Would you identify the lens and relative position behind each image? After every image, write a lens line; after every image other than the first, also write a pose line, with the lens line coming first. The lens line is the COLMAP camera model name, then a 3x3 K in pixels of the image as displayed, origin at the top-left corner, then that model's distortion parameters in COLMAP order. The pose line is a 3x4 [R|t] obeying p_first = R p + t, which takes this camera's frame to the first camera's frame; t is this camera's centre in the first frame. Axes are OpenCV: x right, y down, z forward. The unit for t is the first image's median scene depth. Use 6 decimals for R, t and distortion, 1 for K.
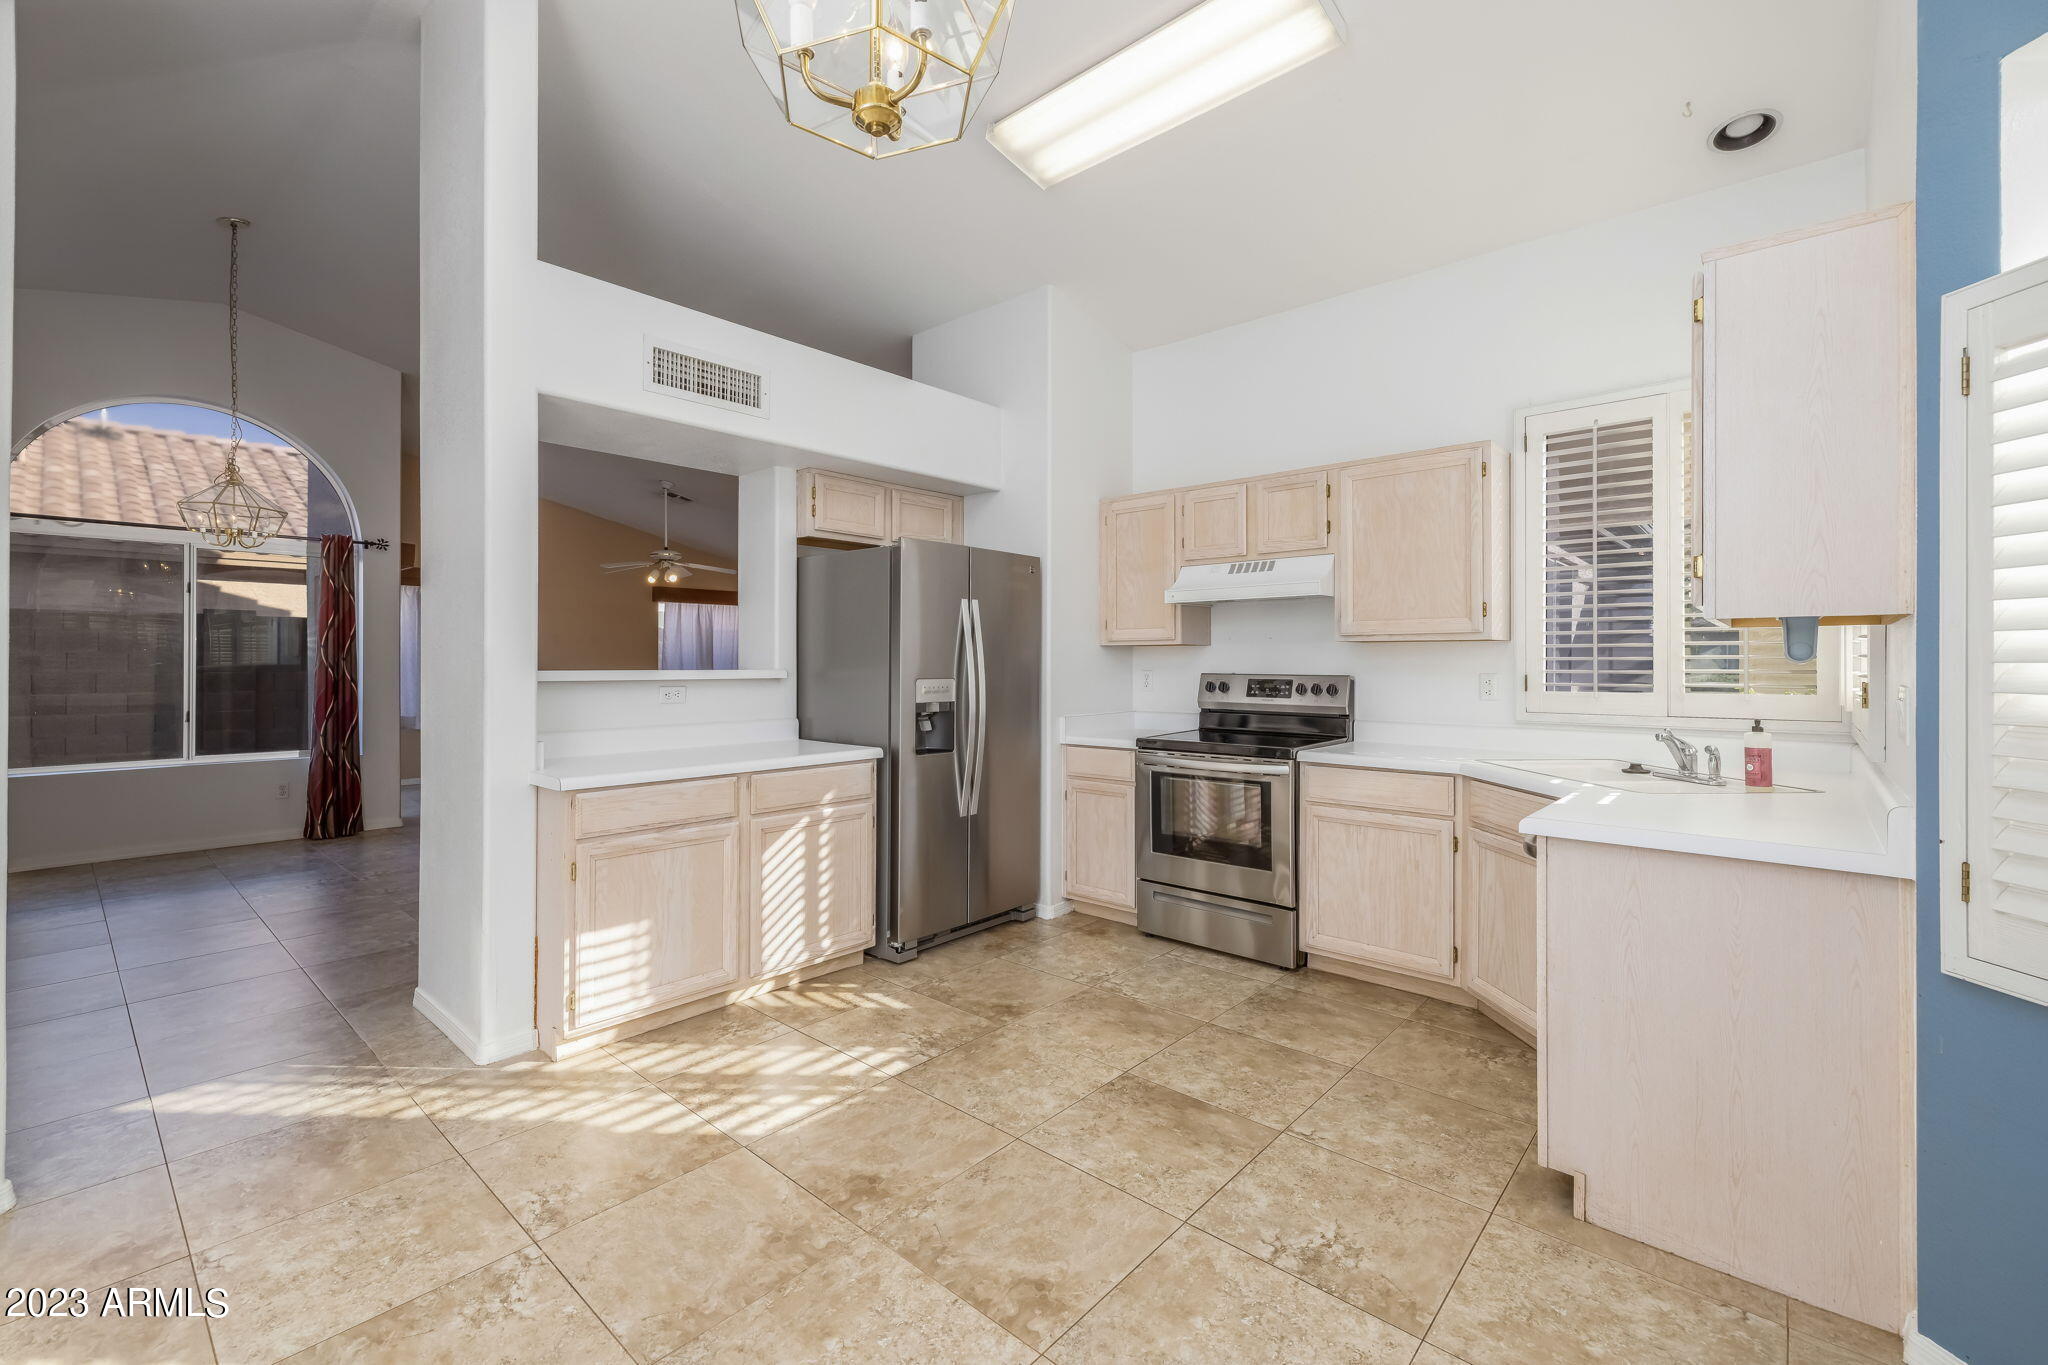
lens RADIAL K [[867.8, 0, 1026.9], [0, 867.8, 663.7], [0, 0, 1]] dist [-0.002319, 0.000422]
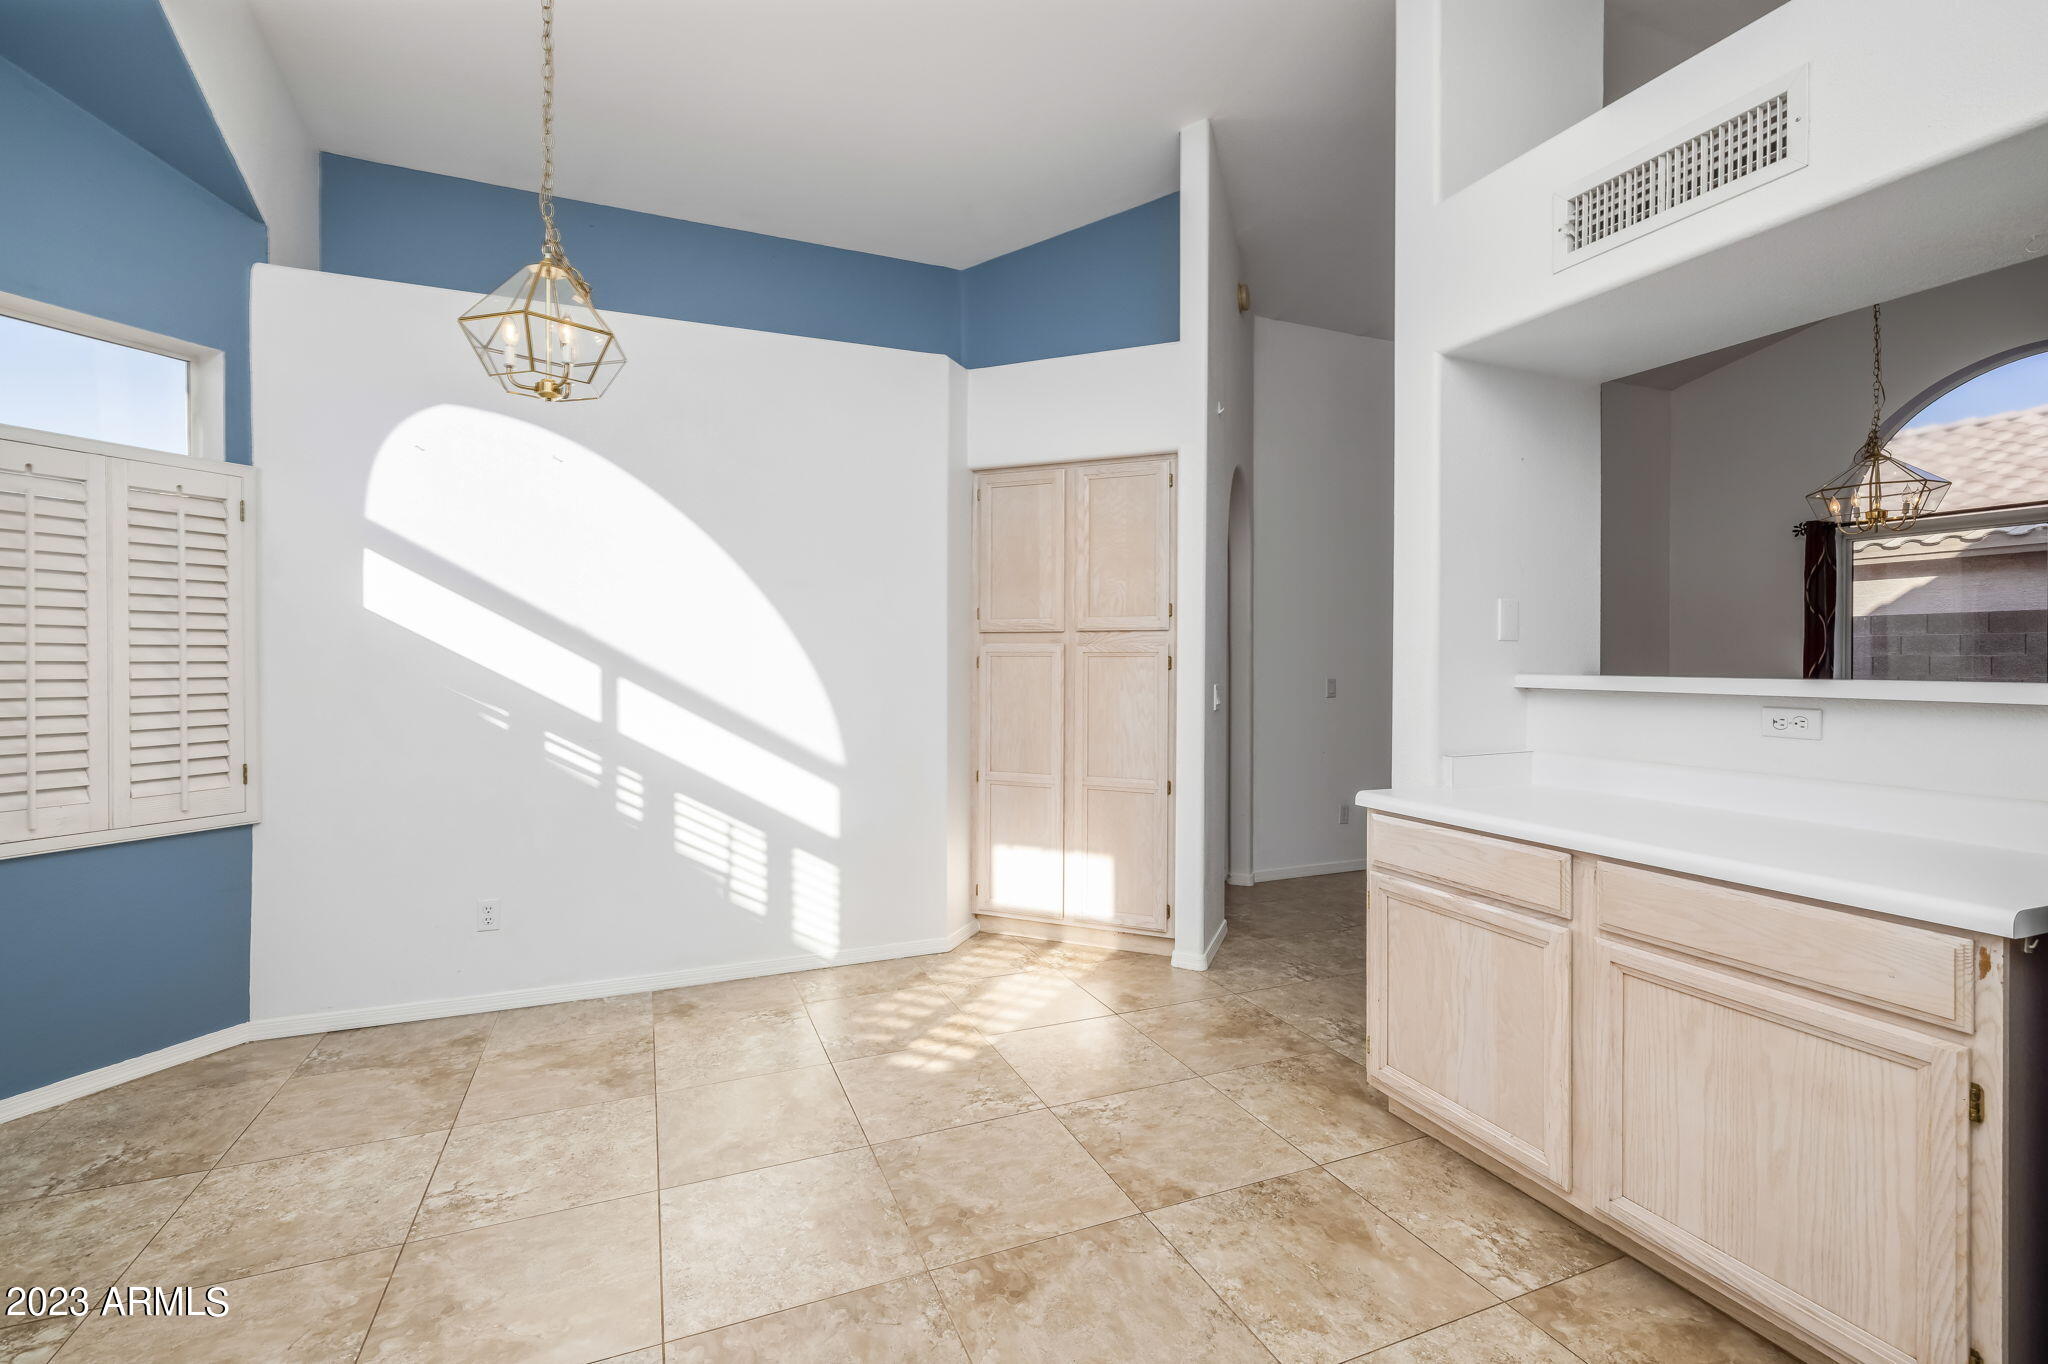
lens RADIAL K [[853.0, 0, 988.8], [0, 853.0, 663.5], [0, 0, 1]] dist [0.000985, 0.000281]
pose [[-0.442204, 0.001743, -0.896913, 0.388631], [-0.005791, 0.999972, 0.004798, -0.002852], [0.896896, 0.007316, -0.442181, 0.928798]]
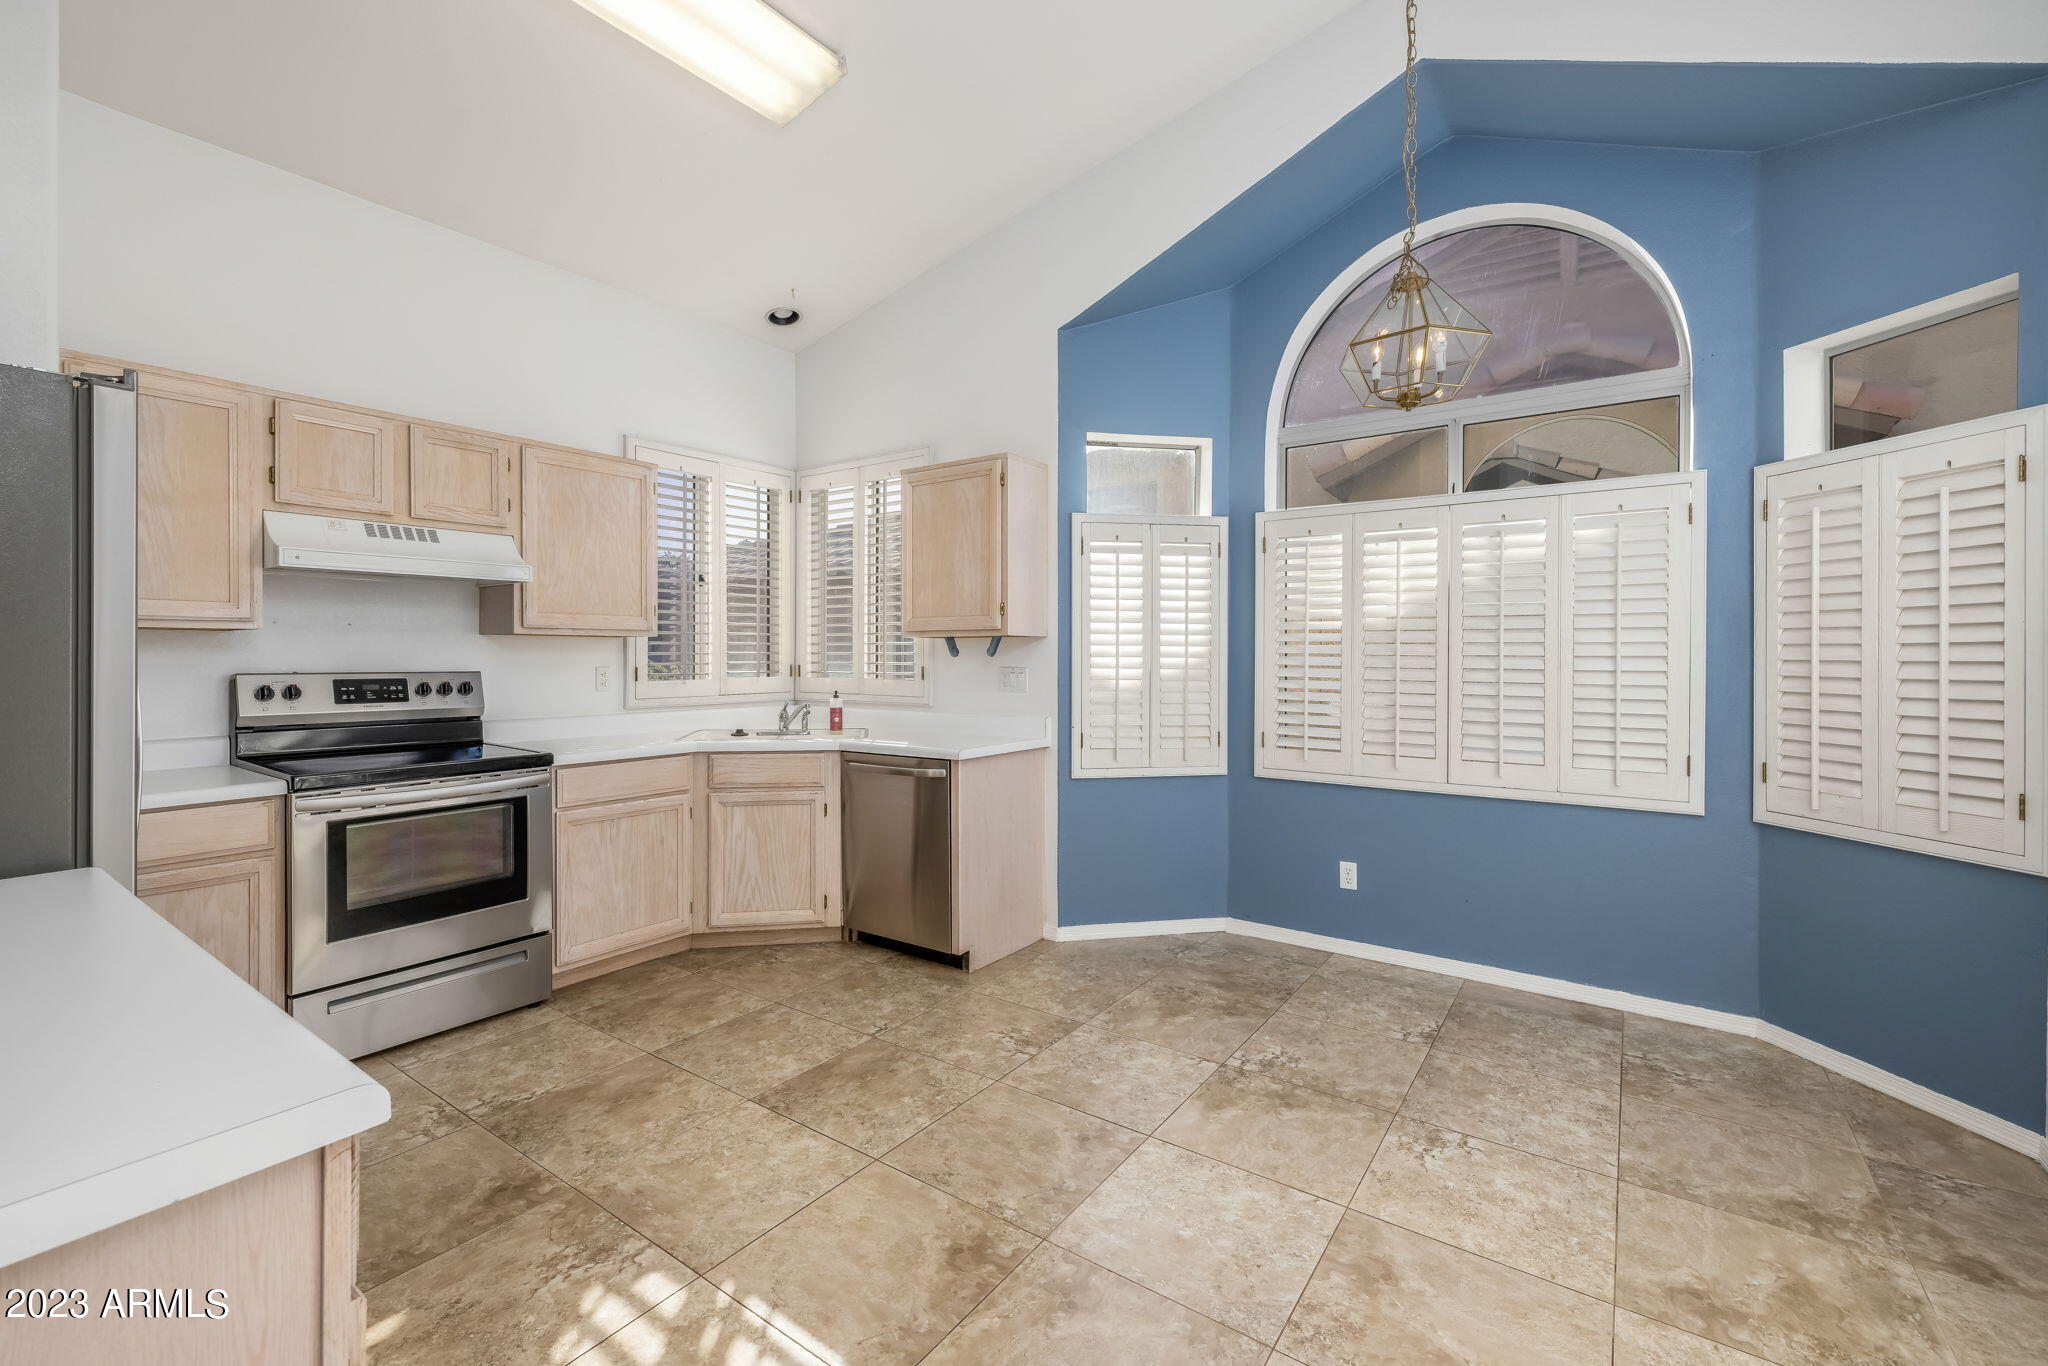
lens RADIAL K [[882.1, 0, 980.2], [0, 882.1, 661.2], [0, 0, 1]] dist [-0.002103, 0.000072]
pose [[-0.088018, -0.006585, 0.996097, -0.741413], [0.001195, 0.999977, 0.006716, -0.002967], [-0.996118, 0.001781, -0.088008, 0.736657]]
